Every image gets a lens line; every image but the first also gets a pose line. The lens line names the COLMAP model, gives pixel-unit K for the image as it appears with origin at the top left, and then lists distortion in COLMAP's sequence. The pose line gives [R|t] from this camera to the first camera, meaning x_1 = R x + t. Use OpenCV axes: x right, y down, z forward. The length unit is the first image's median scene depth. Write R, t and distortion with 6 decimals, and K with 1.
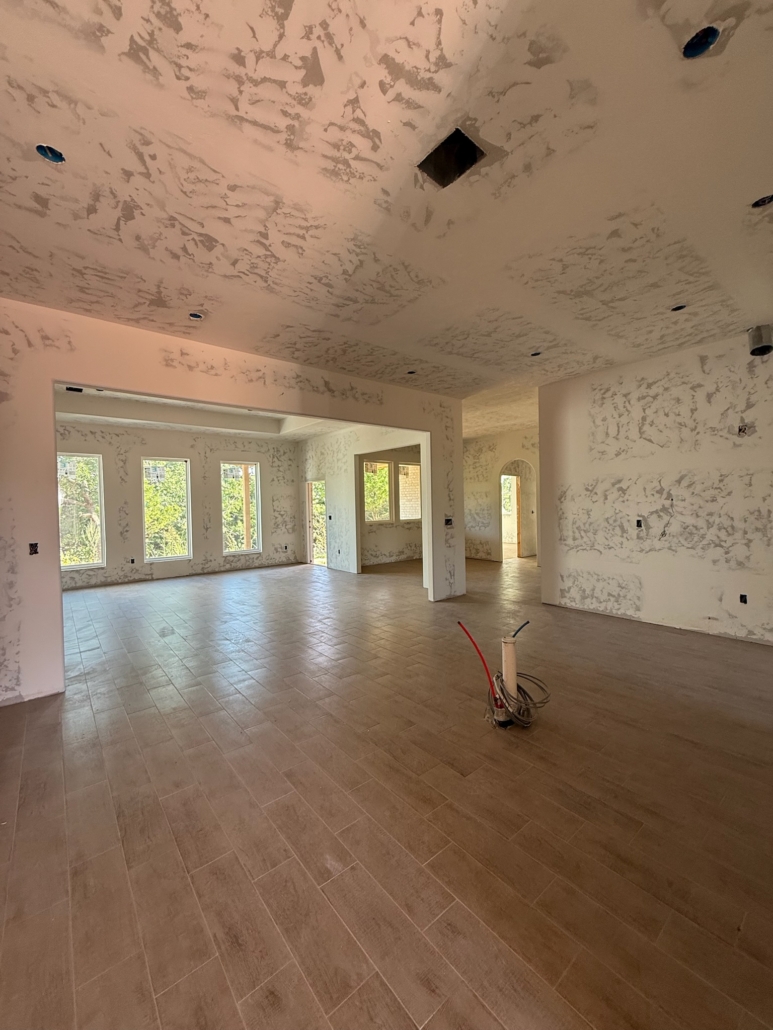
lens RADIAL K [[410.3, 0, 388.5], [0, 410.3, 511.4], [0, 0, 1]] dist [-0.001493, 0.000447]
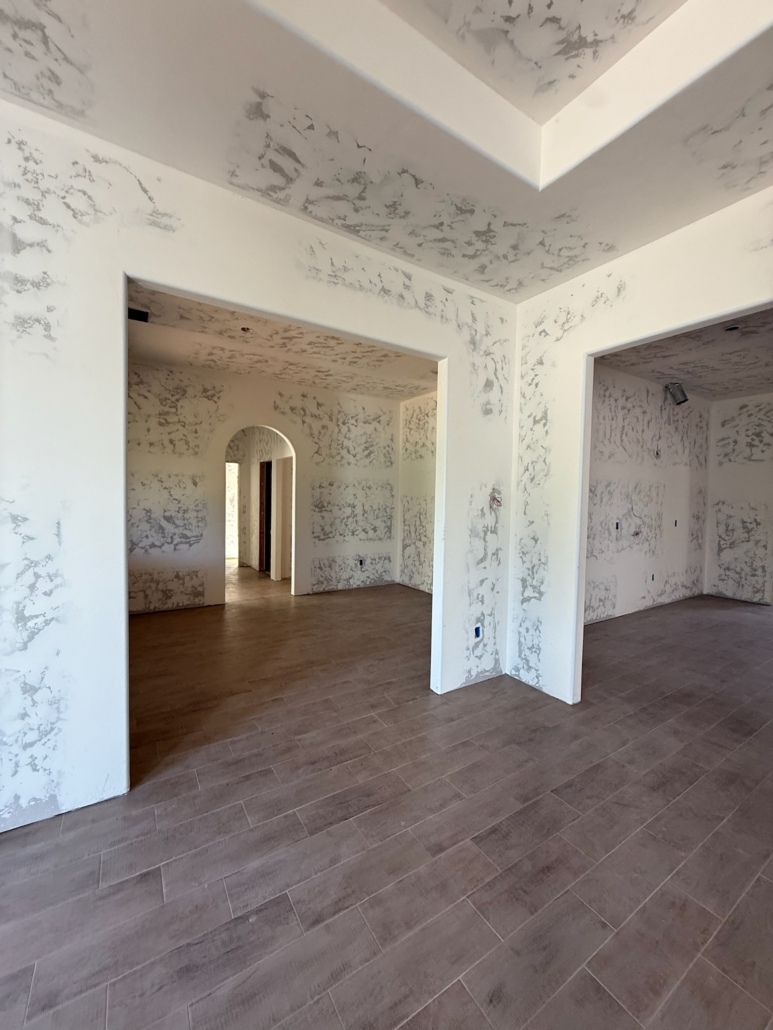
lens RADIAL K [[410.3, 0, 388.5], [0, 410.3, 511.4], [0, 0, 1]] dist [-0.001493, 0.000447]
pose [[0.123557, -0.015326, 0.992219, -0.301033], [-0.001482, 0.999877, 0.015629, -0.013620], [-0.992336, -0.003402, 0.123519, 0.856663]]
